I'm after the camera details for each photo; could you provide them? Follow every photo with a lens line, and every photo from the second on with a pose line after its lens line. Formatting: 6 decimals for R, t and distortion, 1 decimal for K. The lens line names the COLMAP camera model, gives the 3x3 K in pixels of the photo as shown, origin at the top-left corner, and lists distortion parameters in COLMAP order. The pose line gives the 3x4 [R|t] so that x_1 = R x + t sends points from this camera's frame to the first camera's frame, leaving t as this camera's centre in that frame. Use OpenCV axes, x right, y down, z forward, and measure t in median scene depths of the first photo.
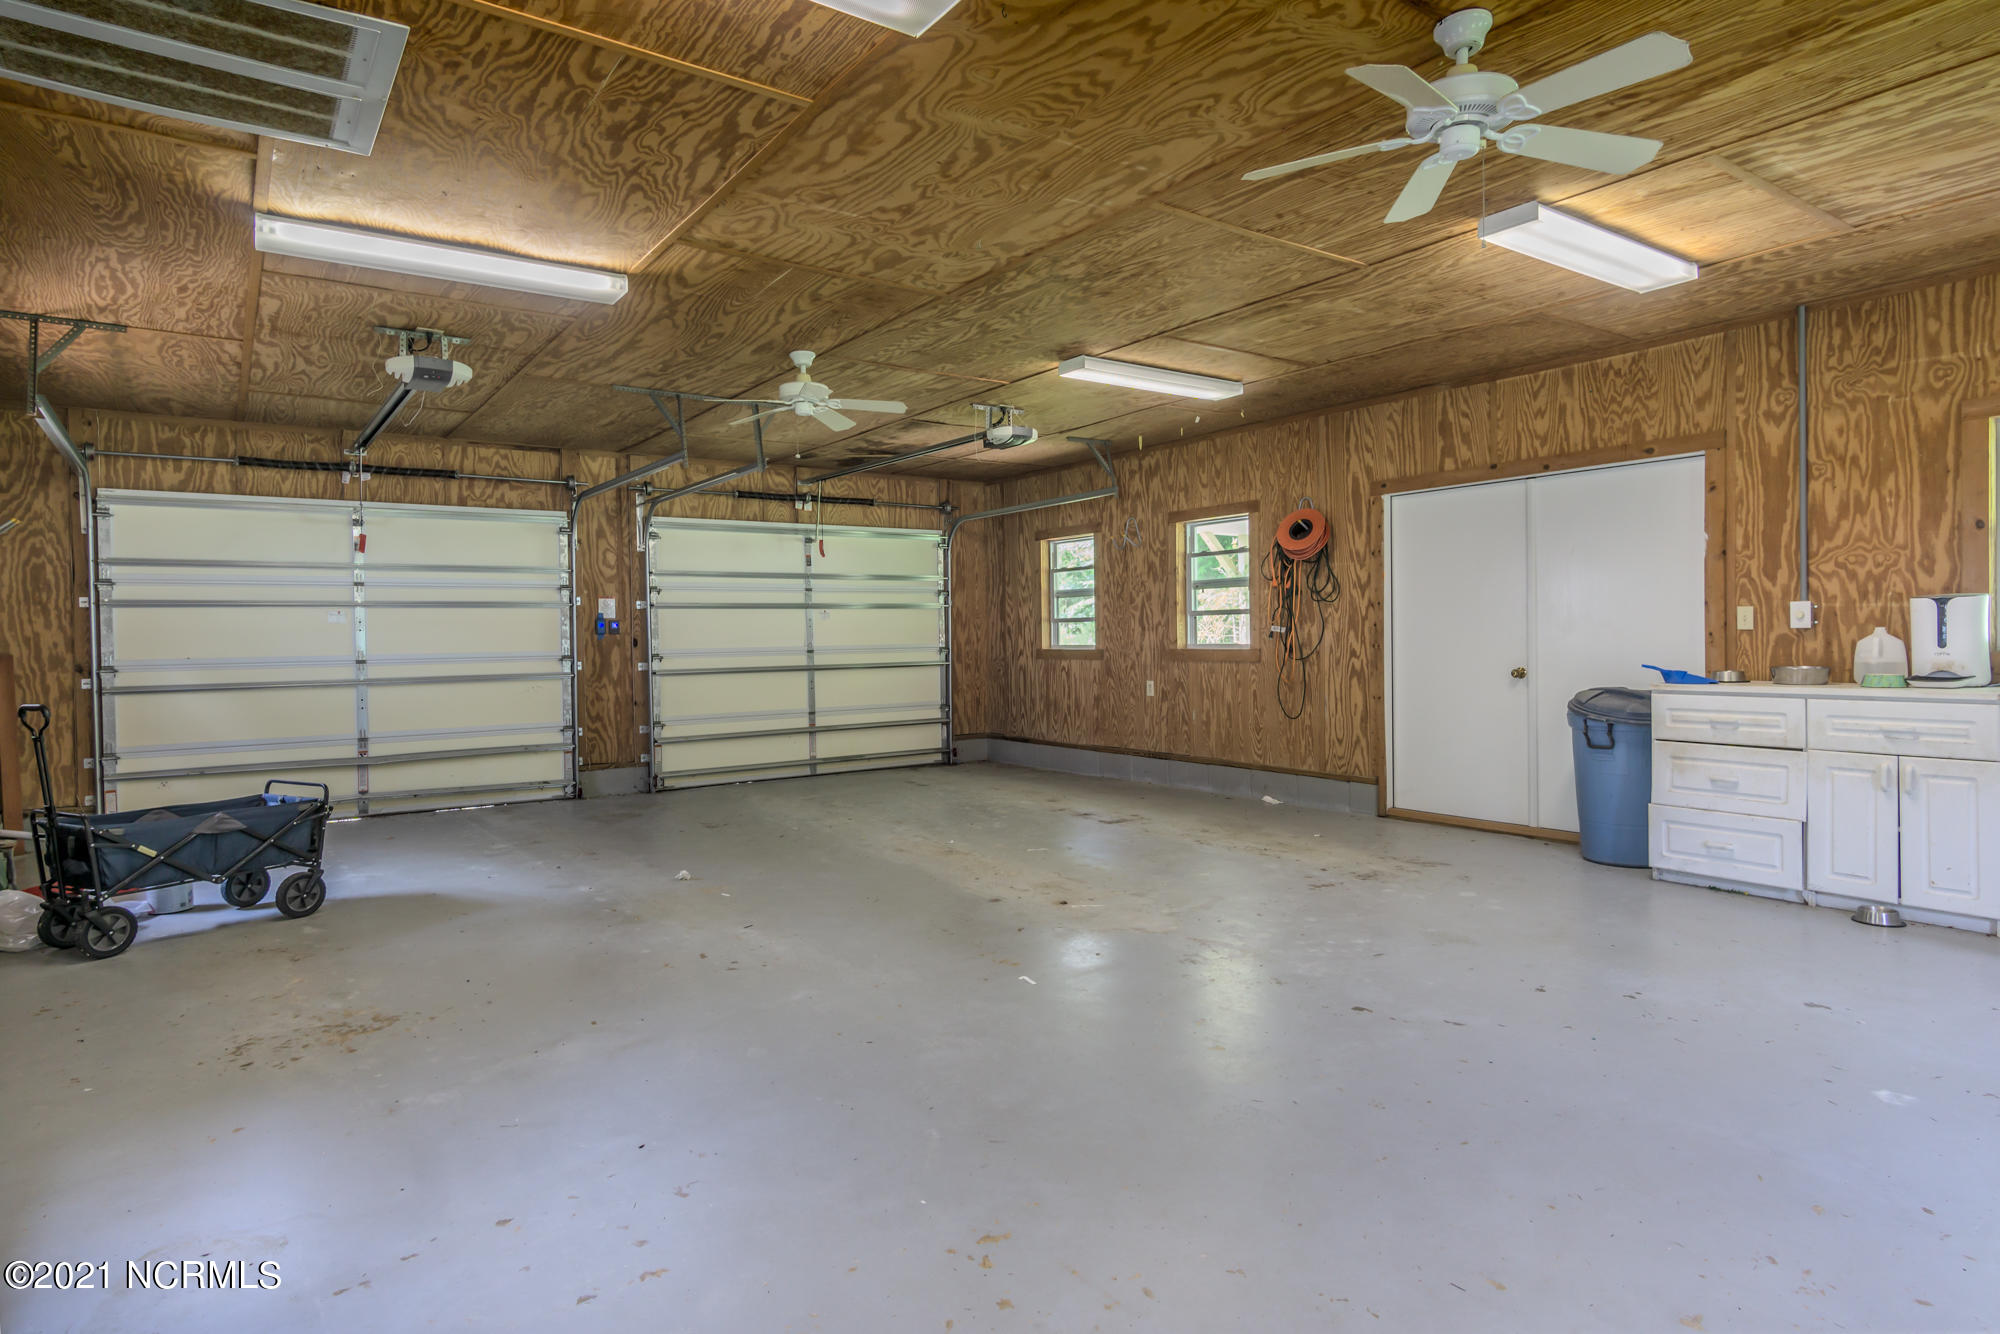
lens RADIAL K [[1097.9, 0, 997.9], [0, 1097.9, 656.7], [0, 0, 1]] dist [0.006357, 0.003873]
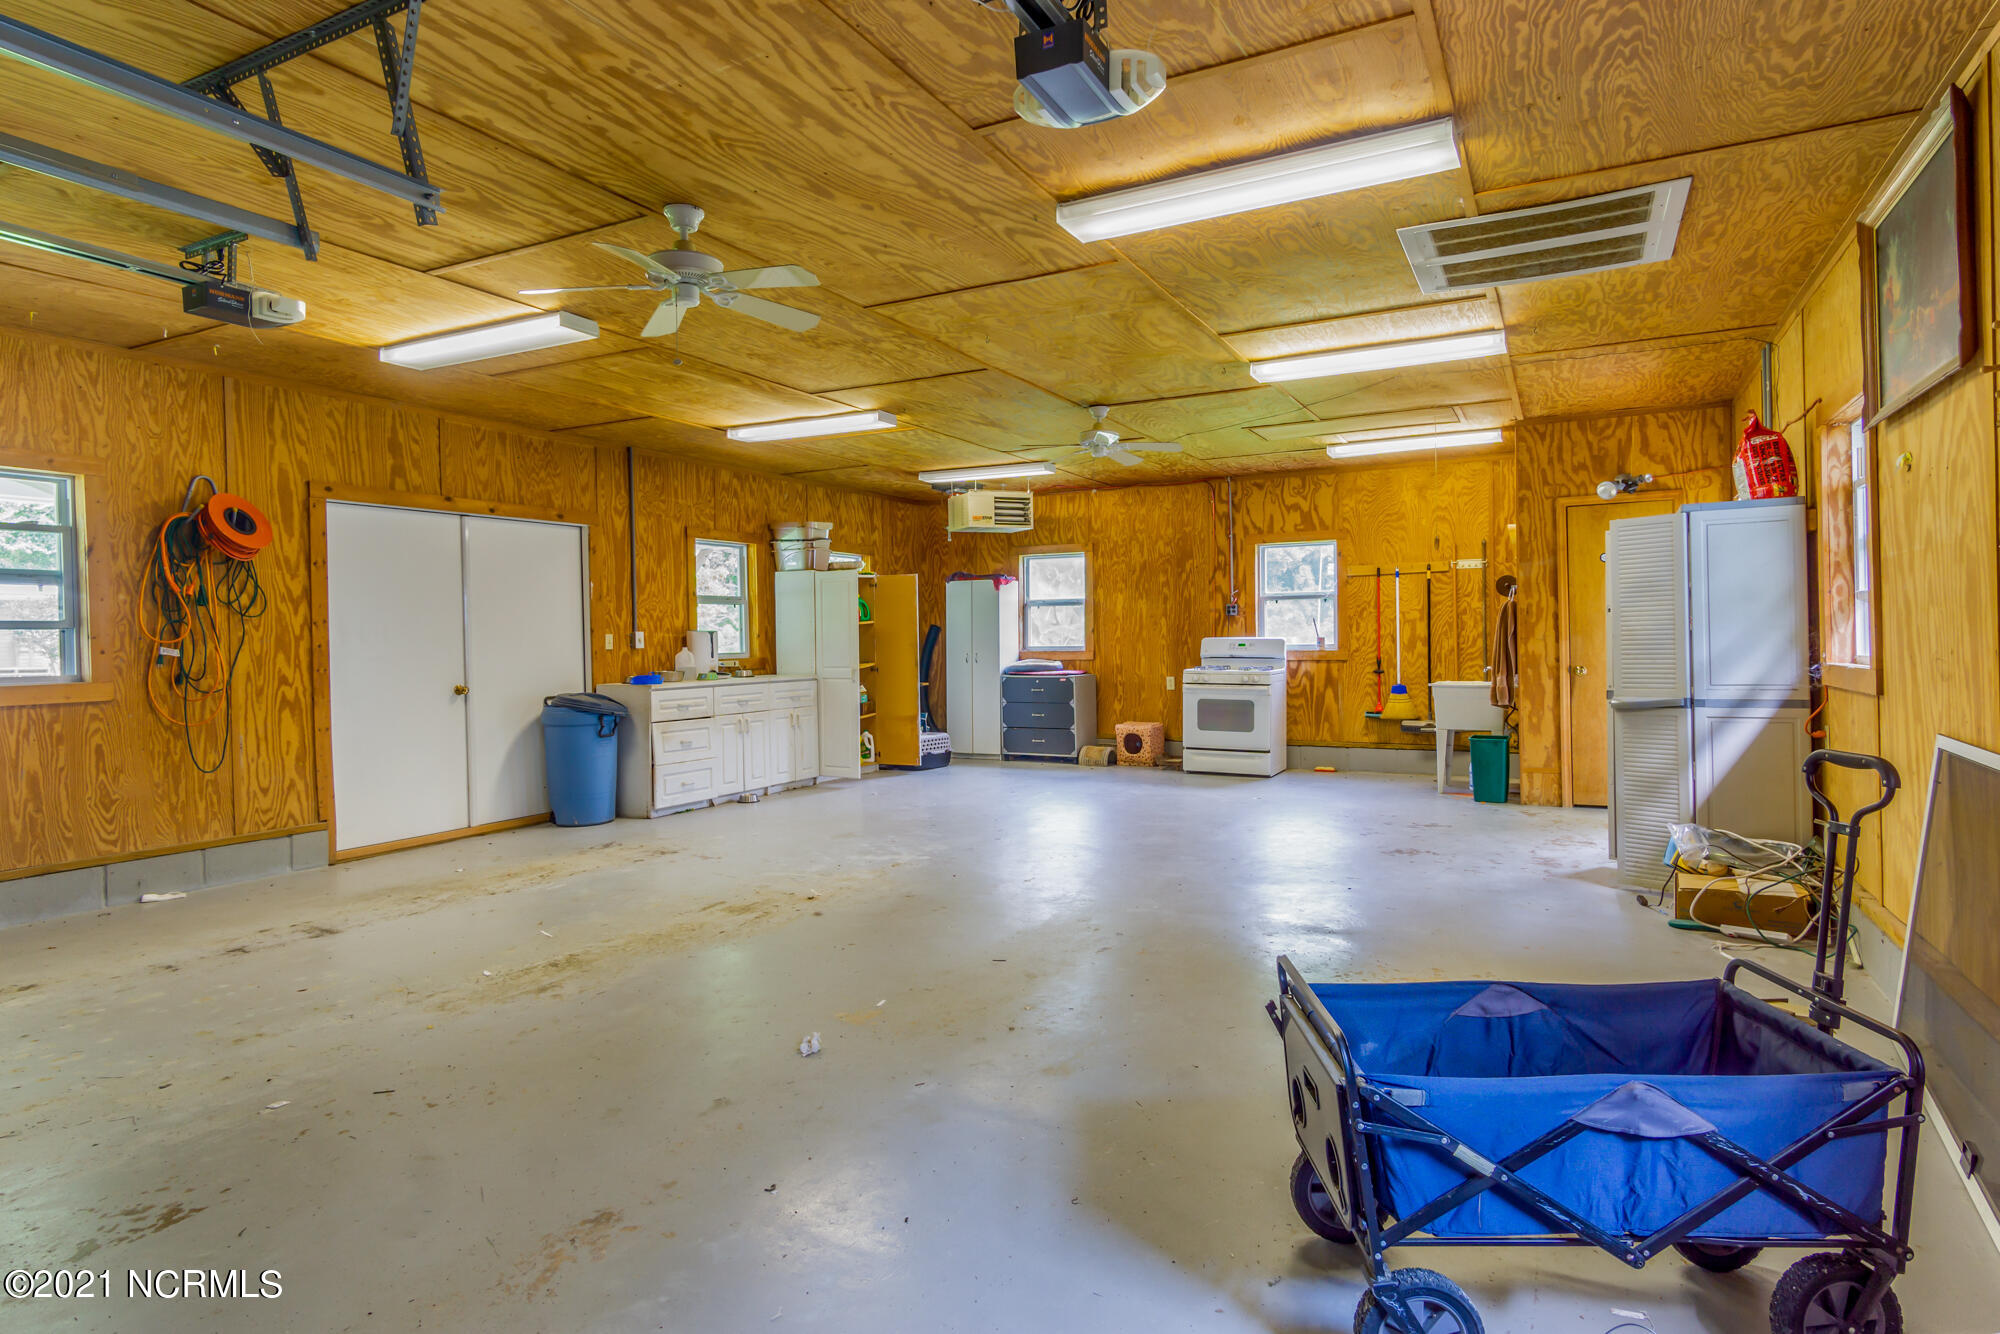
lens RADIAL K [[1097.9, 0, 998.9], [0, 1097.9, 652.5], [0, 0, 1]] dist [0.006357, 0.003873]
pose [[-0.457281, 0.009734, 0.889269, -0.690601], [0.041061, 0.999105, 0.010178, -0.010890], [-0.888374, 0.041168, -0.457271, 0.940222]]
